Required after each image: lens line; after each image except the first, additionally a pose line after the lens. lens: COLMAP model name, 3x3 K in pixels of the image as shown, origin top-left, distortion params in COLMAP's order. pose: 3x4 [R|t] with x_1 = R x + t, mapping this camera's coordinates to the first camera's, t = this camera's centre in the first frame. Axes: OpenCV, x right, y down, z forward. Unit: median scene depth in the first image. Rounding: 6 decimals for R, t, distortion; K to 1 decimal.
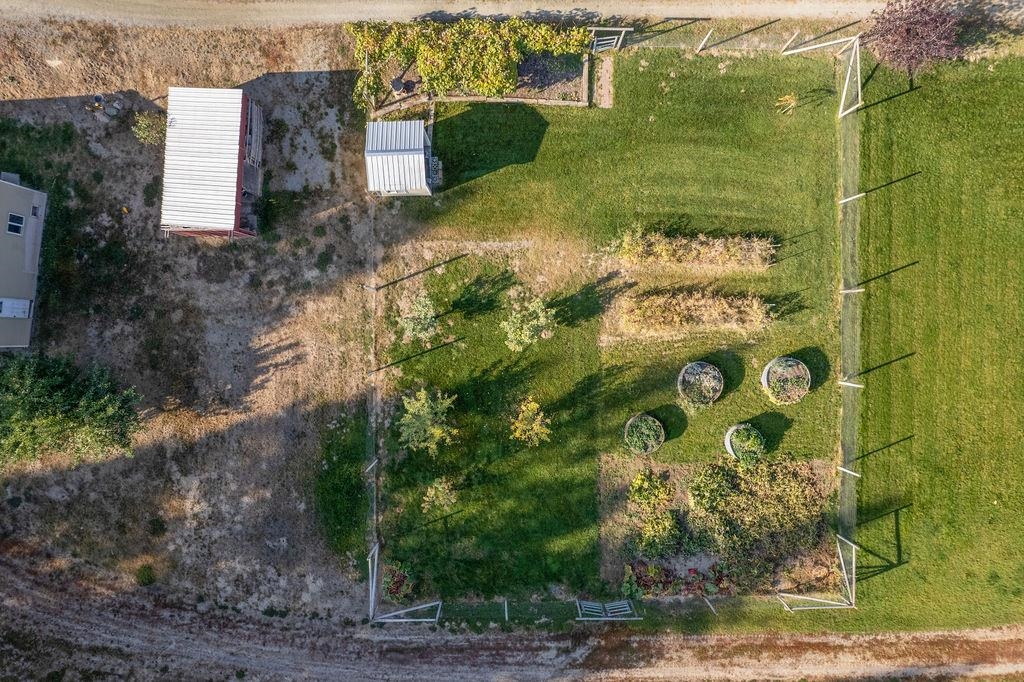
lens RADIAL K [[662.3, 0, 512.0], [0, 662.3, 341.0], [0, 0, 1]] dist [-0.076475, 0.070534]
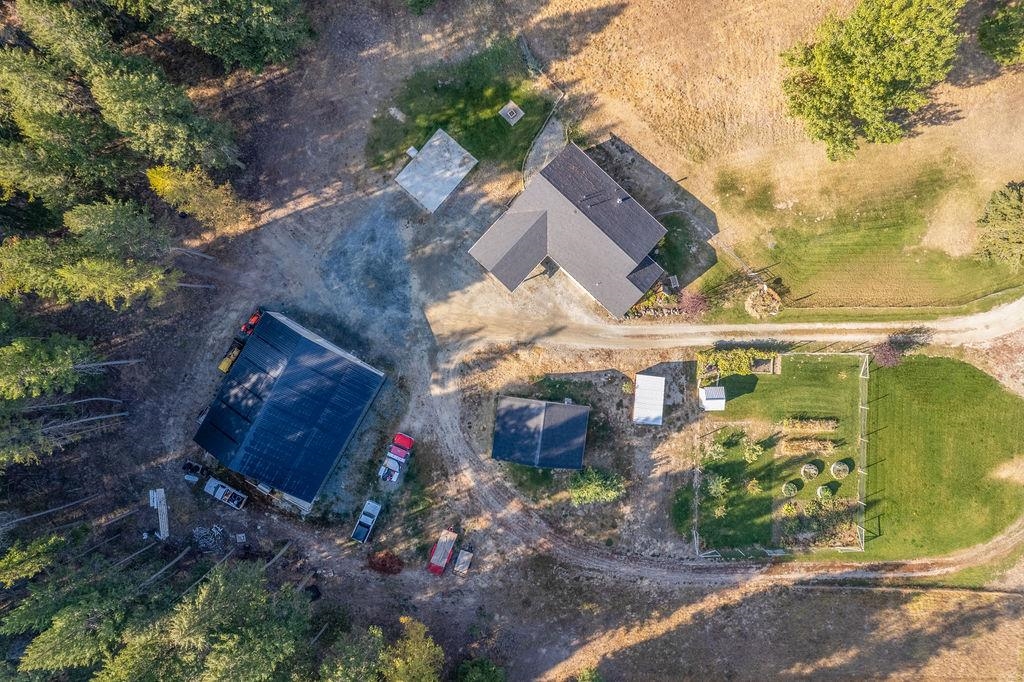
lens RADIAL K [[662.3, 0, 512.0], [0, 662.3, 341.0], [0, 0, 1]] dist [-0.076475, 0.070534]
pose [[0.999918, 0.003445, 0.012294, -1.019855], [-0.003512, 0.999979, 0.005412, -0.503402], [-0.012275, -0.005455, 0.999910, -1.766456]]
